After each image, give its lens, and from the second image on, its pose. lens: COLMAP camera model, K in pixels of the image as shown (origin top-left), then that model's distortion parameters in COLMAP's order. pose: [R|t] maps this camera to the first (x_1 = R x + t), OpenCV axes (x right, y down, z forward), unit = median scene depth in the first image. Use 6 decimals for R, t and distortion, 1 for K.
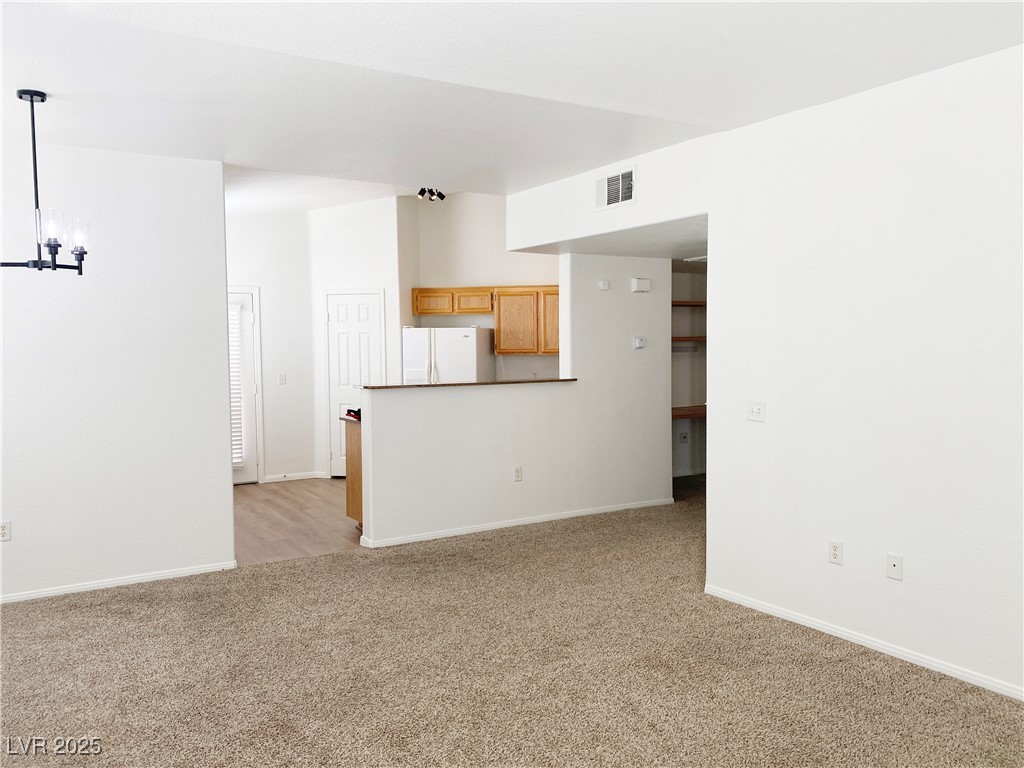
lens RADIAL K [[797.3, 0, 527.4], [0, 797.3, 384.1], [0, 0, 1]] dist [0.113879, -0.254752]
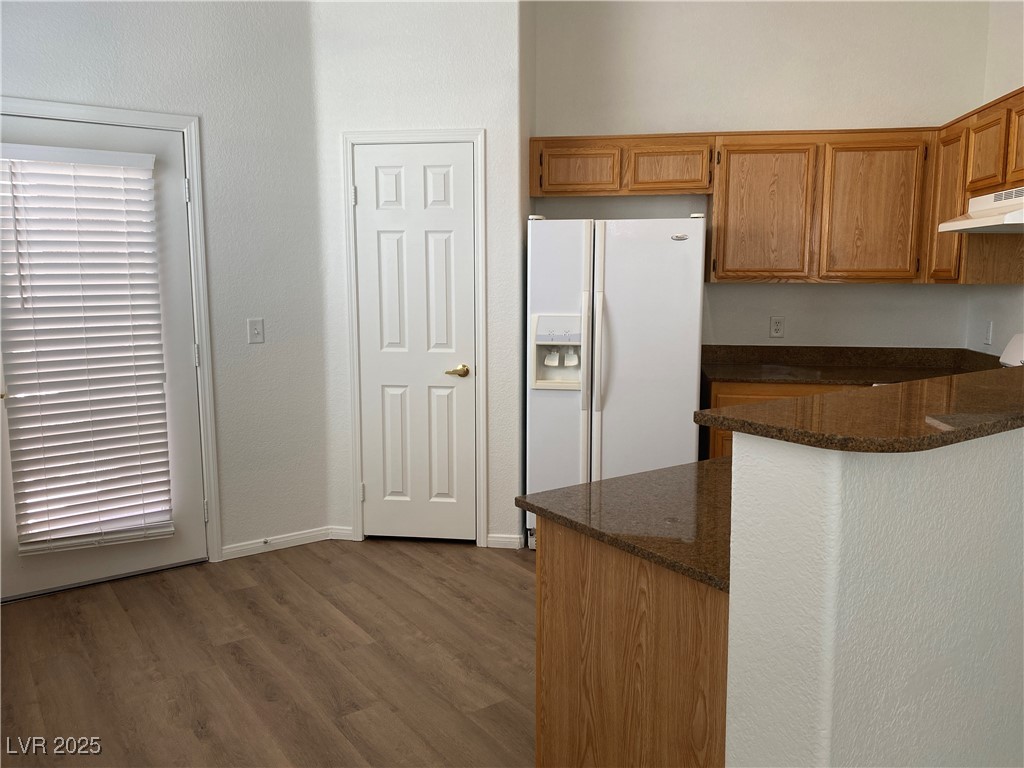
lens RADIAL K [[797.3, 0, 527.4], [0, 797.3, 384.1], [0, 0, 1]] dist [0.113879, -0.254752]
pose [[0.997515, 0.001172, 0.070449, -0.183518], [-0.007517, 0.995925, 0.089868, -0.018909], [-0.070057, -0.090174, 0.993459, 0.533632]]
